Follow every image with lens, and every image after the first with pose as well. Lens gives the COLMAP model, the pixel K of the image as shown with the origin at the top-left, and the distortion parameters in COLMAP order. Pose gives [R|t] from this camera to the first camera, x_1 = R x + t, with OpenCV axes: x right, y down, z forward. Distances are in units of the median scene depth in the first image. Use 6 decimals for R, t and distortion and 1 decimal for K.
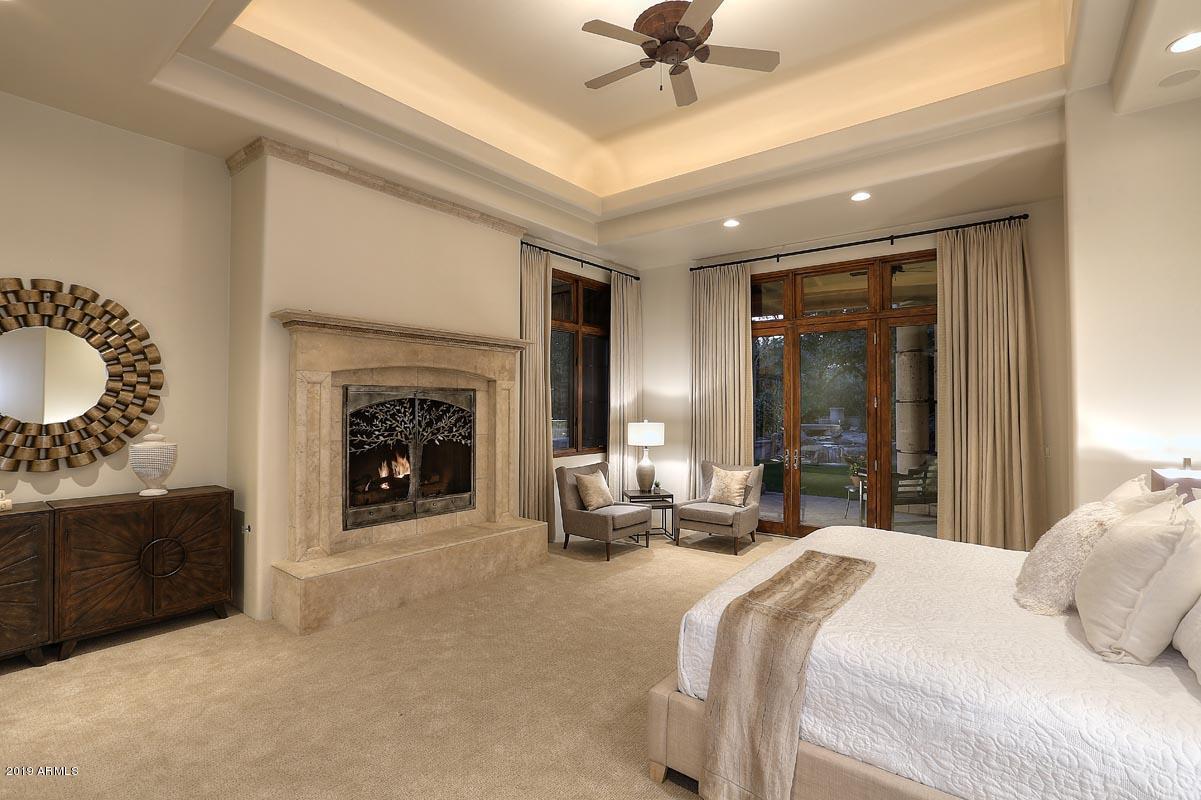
lens RADIAL K [[554.8, 0, 593.5], [0, 554.8, 388.5], [0, 0, 1]] dist [-0.053007, 0.017572]
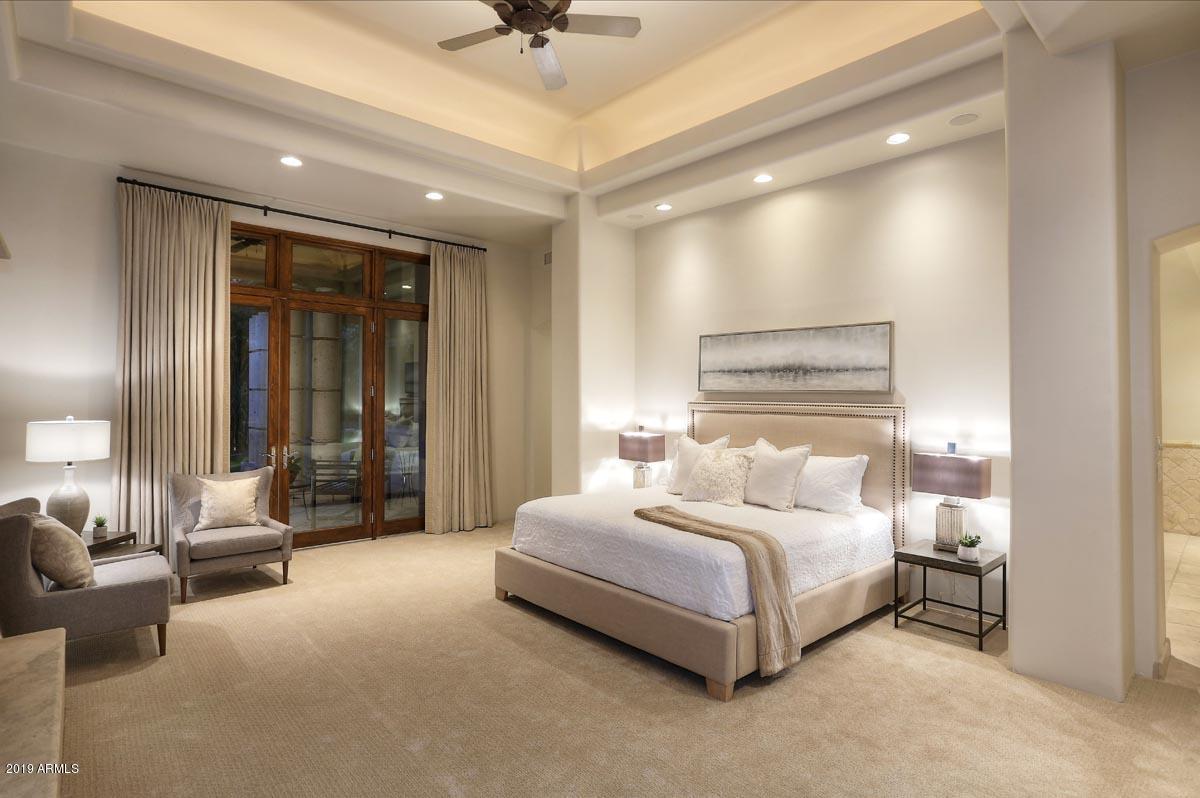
lens RADIAL K [[595.4, 0, 597.9], [0, 595.4, 379.0], [0, 0, 1]] dist [-0.028959, 0.000147]
pose [[0.160068, 0.022507, 0.986849, -0.496548], [-0.040687, 0.999041, -0.016185, 0.005448], [-0.986267, -0.037562, 0.160830, 0.421493]]
